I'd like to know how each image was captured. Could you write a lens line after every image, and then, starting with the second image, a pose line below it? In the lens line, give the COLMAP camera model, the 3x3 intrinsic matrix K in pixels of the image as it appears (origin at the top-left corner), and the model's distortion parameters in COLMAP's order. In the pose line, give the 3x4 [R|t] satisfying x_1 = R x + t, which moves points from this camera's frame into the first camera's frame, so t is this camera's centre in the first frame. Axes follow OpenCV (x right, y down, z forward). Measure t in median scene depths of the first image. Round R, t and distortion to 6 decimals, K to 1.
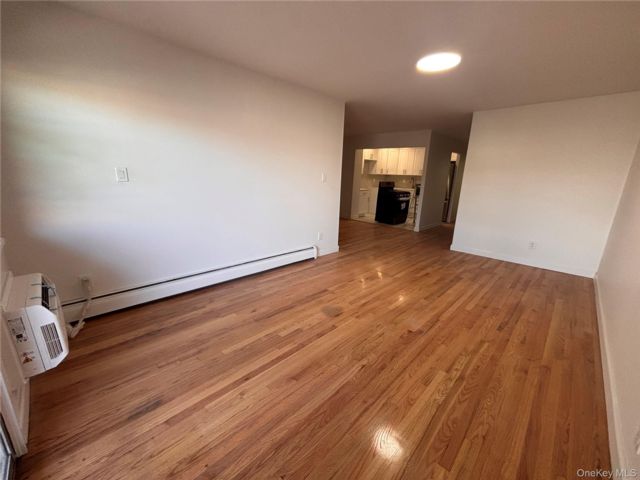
lens RADIAL K [[260.9, 0, 320.0], [0, 260.9, 240.0], [0, 0, 1]] dist [0.001407, 0.000904]
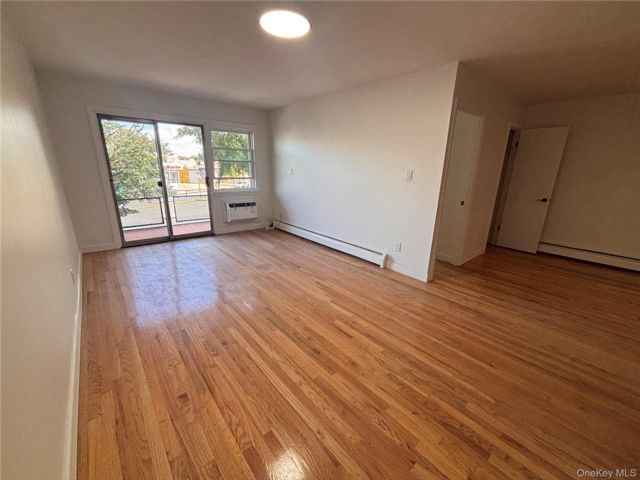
lens RADIAL K [[260.9, 0, 320.0], [0, 260.9, 240.0], [0, 0, 1]] dist [0.001407, 0.000904]
pose [[-0.082968, 0.235230, -0.968392, 0.825337], [-0.269151, 0.930340, 0.249047, -0.177252], [0.959518, 0.281307, -0.013876, 0.780712]]
